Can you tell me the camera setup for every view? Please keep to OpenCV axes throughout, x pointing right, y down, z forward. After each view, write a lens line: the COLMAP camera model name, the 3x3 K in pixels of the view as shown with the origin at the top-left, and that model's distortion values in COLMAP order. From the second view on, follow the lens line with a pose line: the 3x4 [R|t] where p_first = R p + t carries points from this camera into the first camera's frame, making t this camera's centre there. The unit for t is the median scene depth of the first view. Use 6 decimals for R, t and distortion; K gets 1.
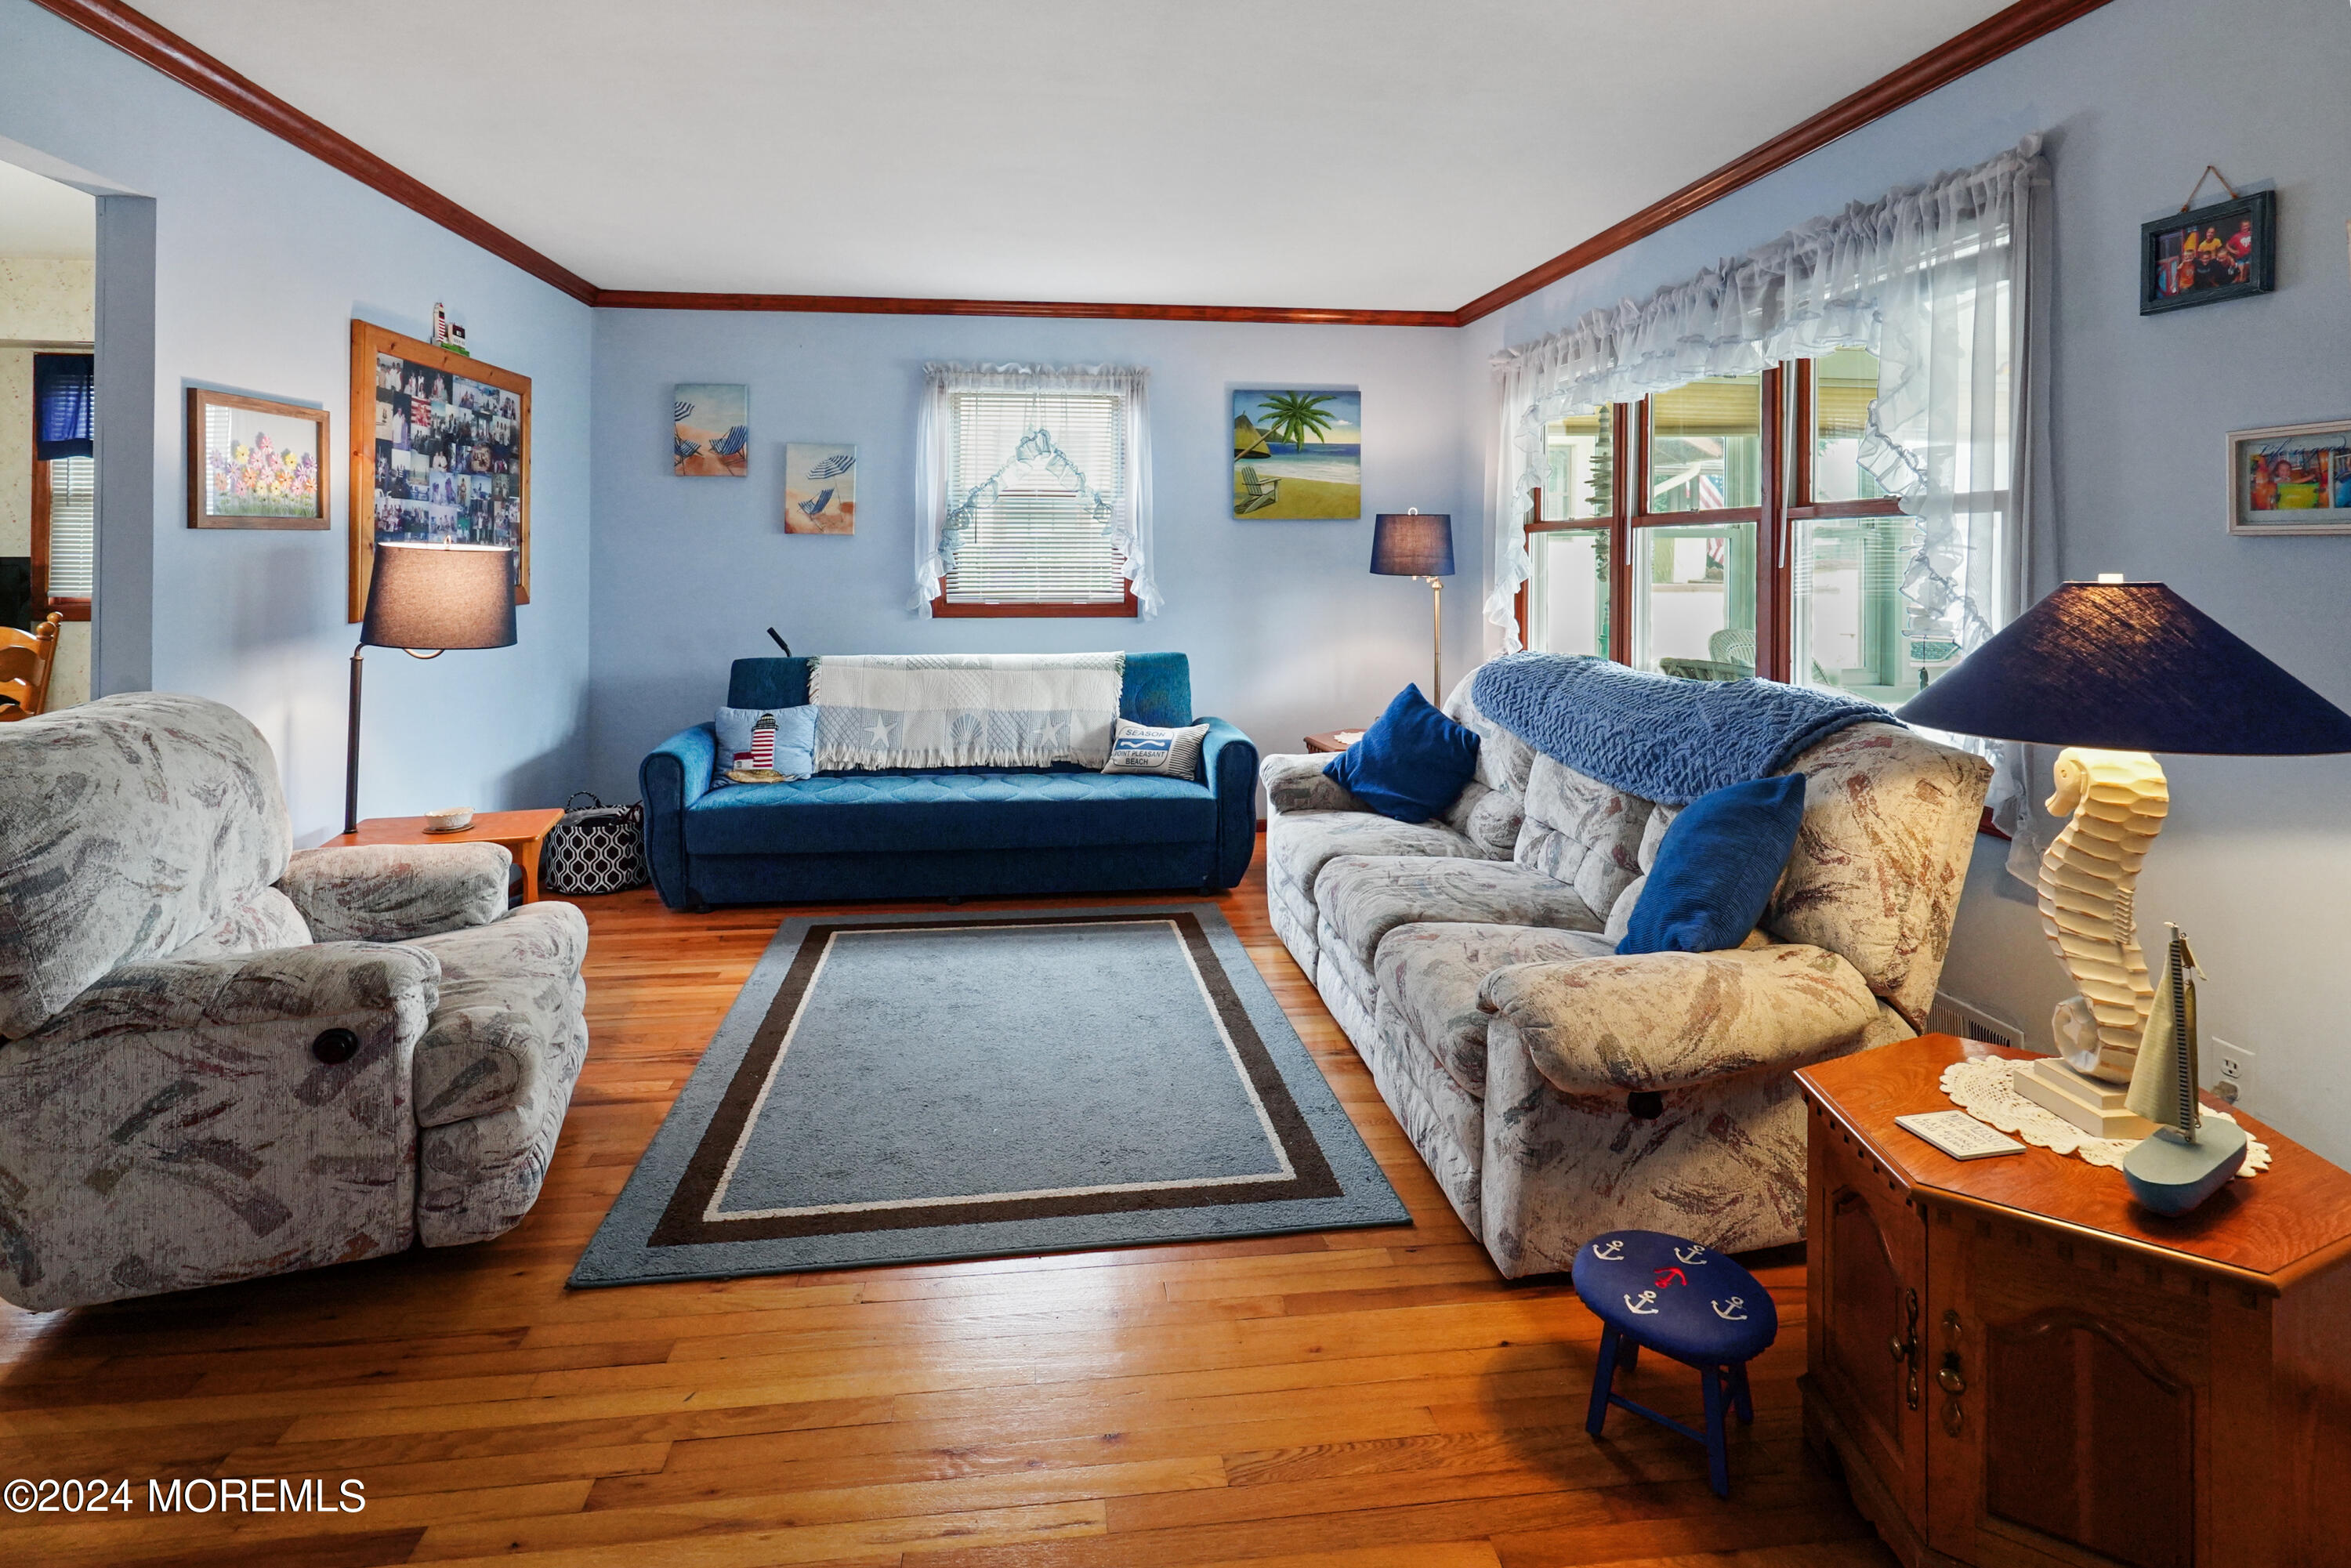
lens RADIAL K [[1165.2, 0, 1173.9], [0, 1165.2, 547.2], [0, 0, 1]] dist [-0.001394, 0.001297]
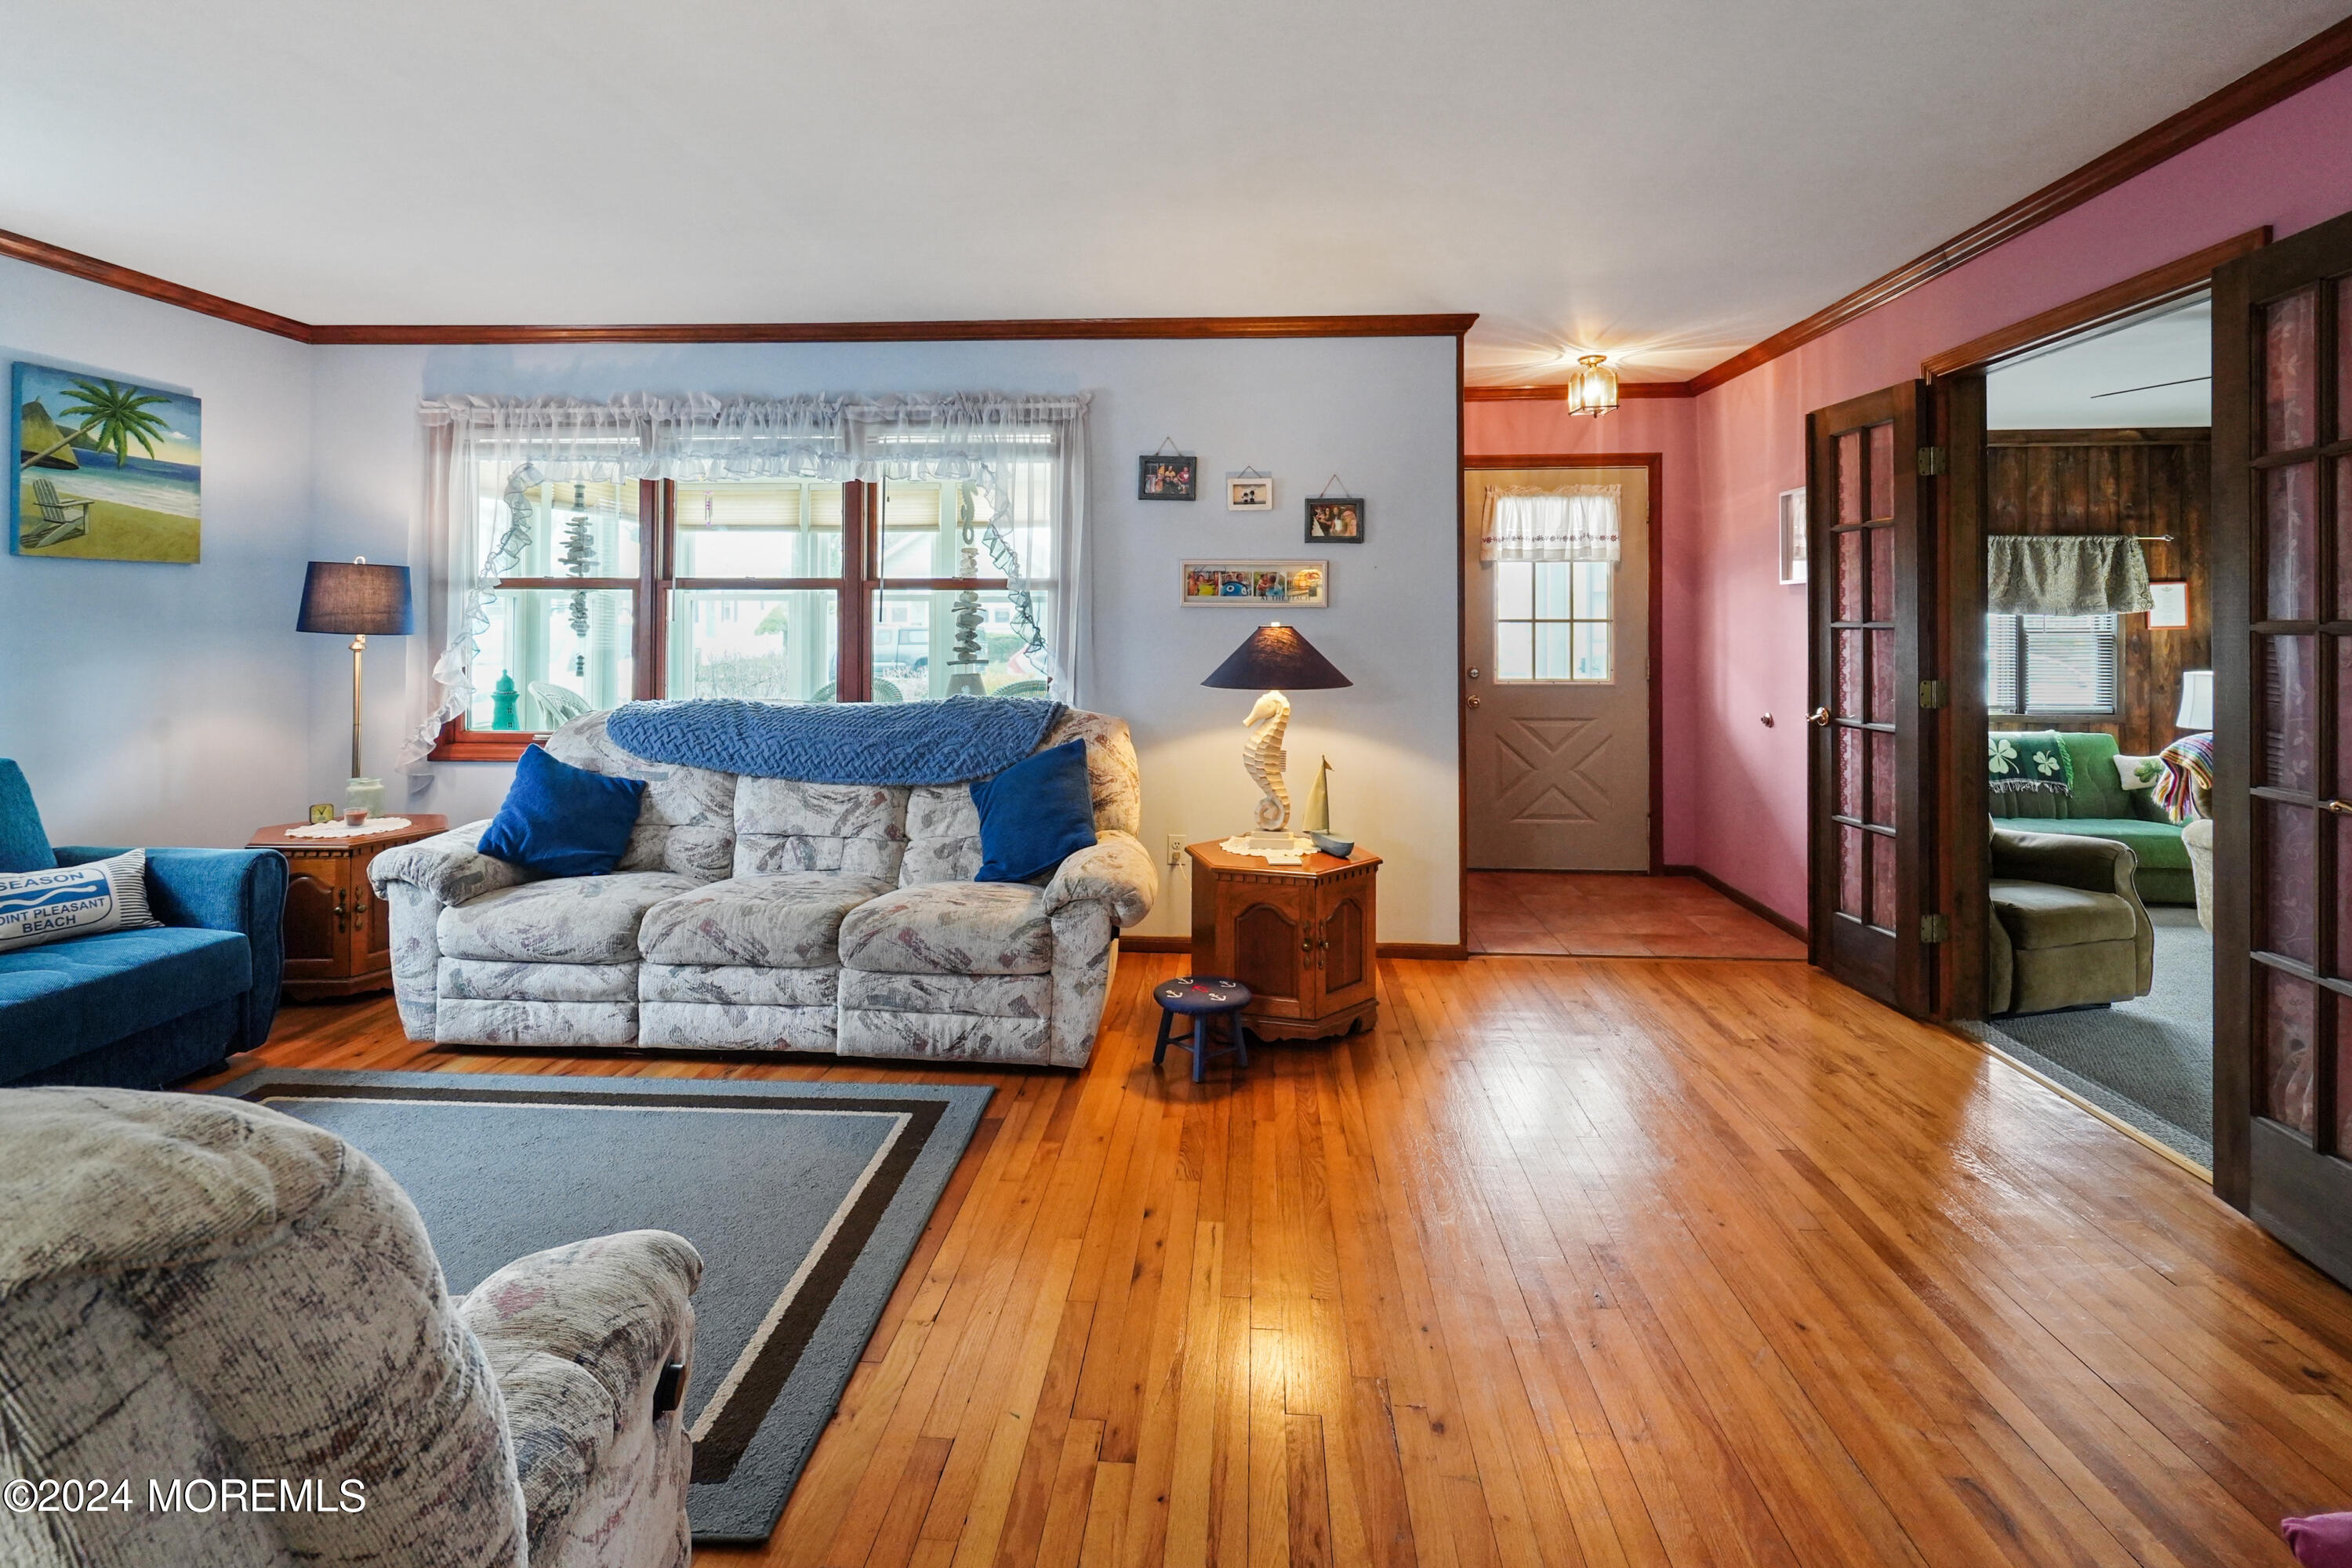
lens RADIAL K [[1149.7, 0, 1162.3], [0, 1149.7, 614.9], [0, 0, 1]] dist [0.001886, 0.001177]
pose [[0.192684, 0.004356, 0.981251, -0.643519], [-0.011712, 0.999929, -0.002139, 0.005431], [-0.981191, -0.011080, 0.192722, 0.310104]]
